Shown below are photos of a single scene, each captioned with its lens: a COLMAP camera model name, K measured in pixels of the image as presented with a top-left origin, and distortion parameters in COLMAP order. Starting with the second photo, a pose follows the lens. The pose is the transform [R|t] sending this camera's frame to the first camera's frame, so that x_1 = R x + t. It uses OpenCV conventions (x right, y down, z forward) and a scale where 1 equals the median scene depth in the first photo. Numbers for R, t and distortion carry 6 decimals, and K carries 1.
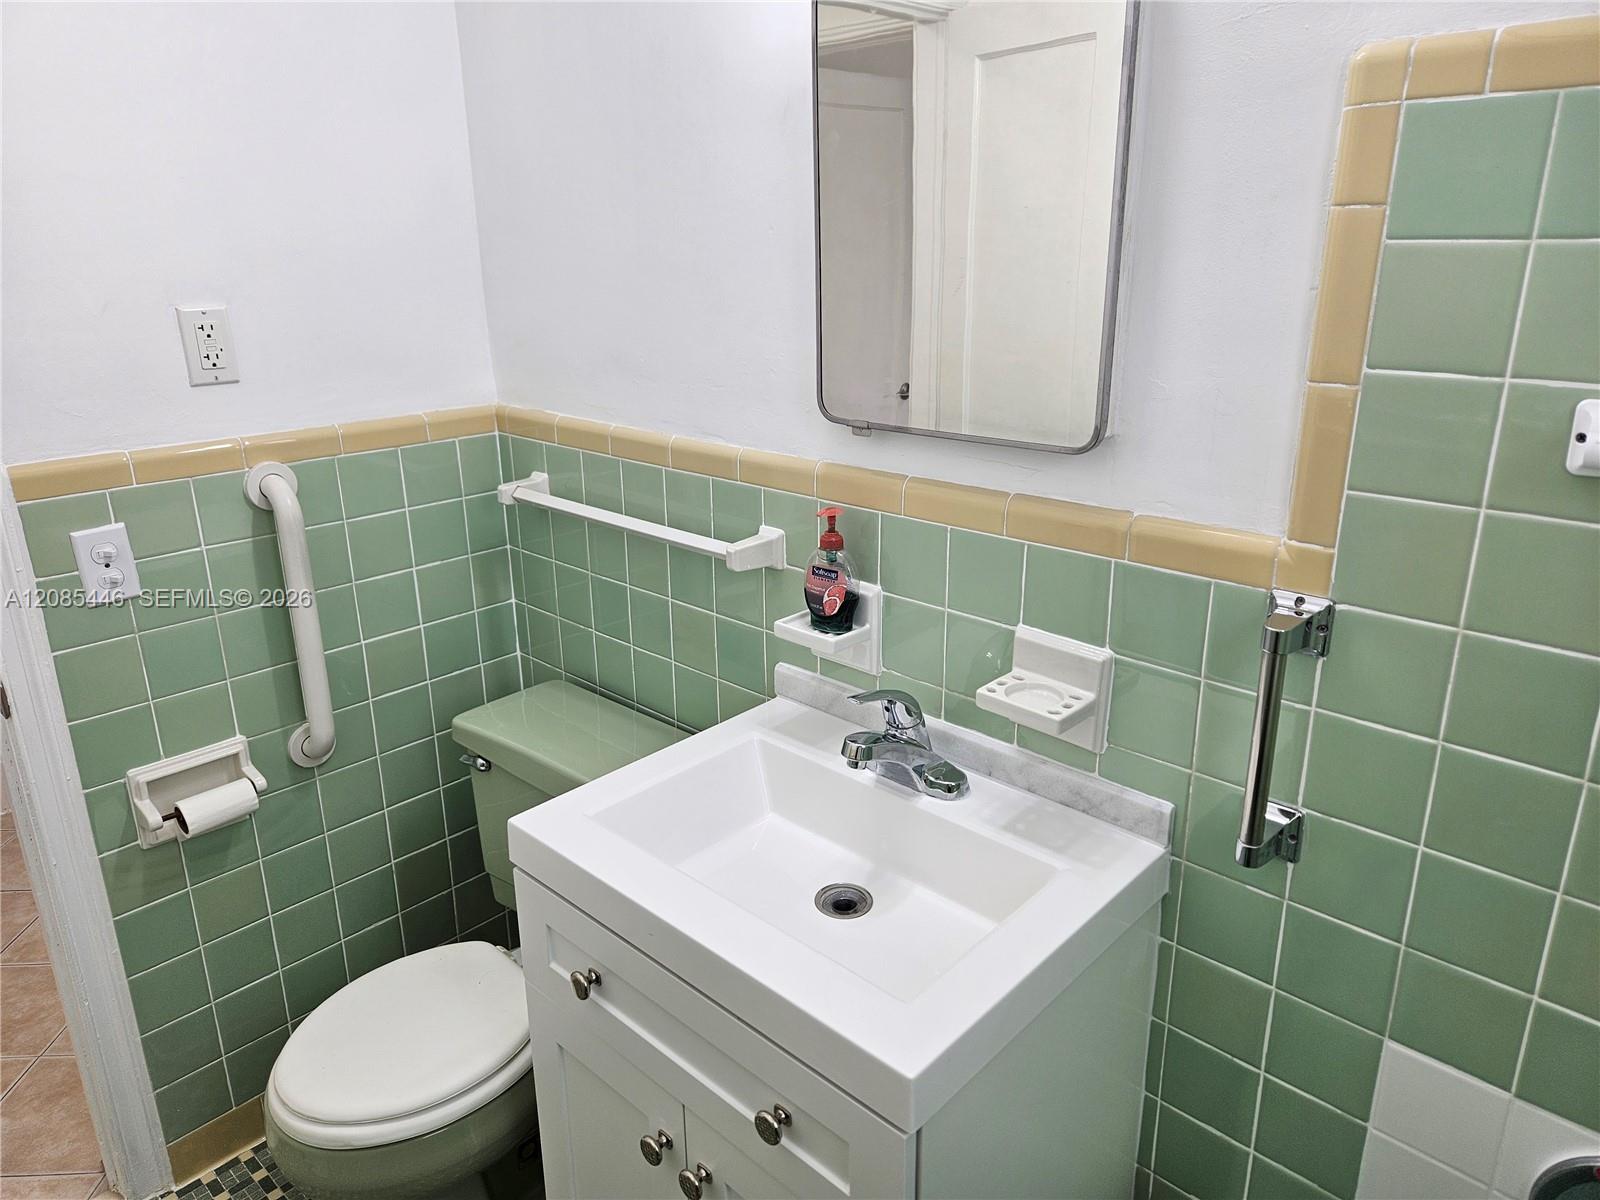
lens RADIAL K [[1065.6, 0, 799.6], [0, 1065.6, 589.7], [0, 0, 1]] dist [0.081551, -0.067538]
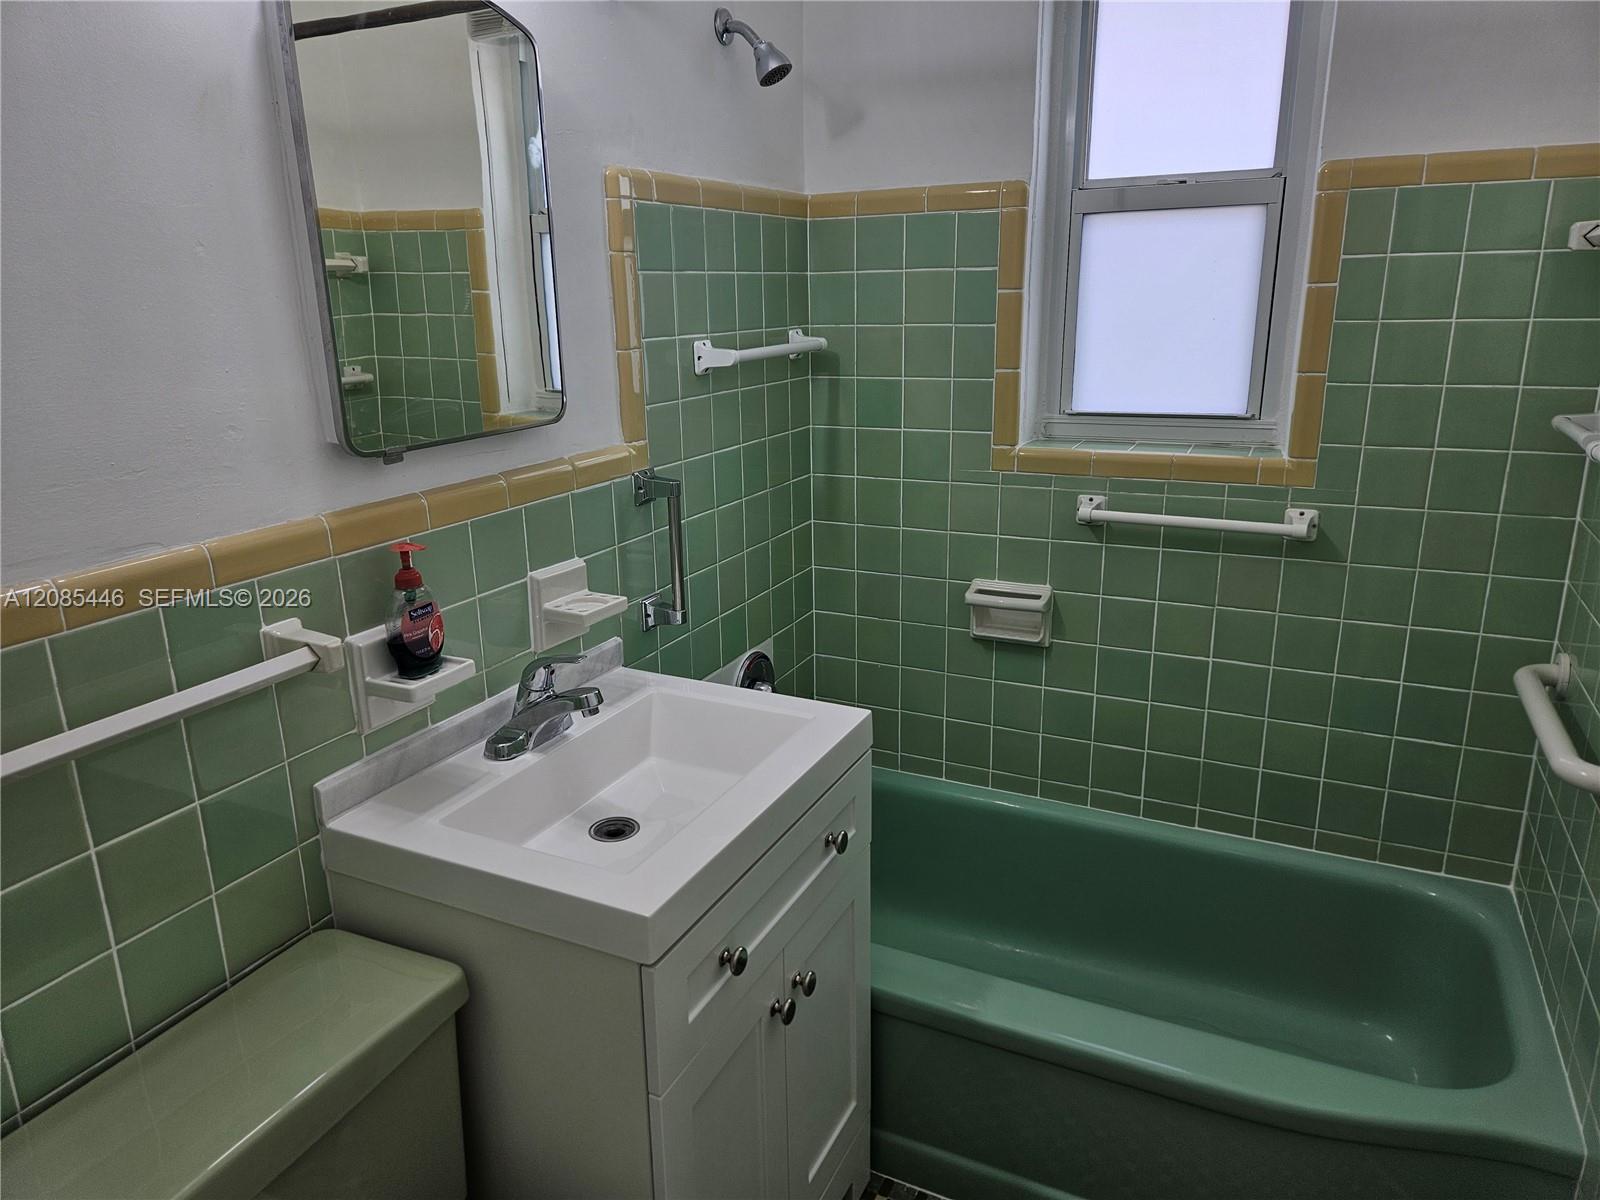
lens RADIAL K [[1065.6, 0, 797.9], [0, 1065.6, 598.0], [0, 0, 1]] dist [0.081551, -0.067538]
pose [[-0.304444, -0.251309, 0.918781, -0.955378], [0.316782, 0.882951, 0.346476, -0.251964], [-0.898311, 0.396536, -0.189199, 0.879673]]
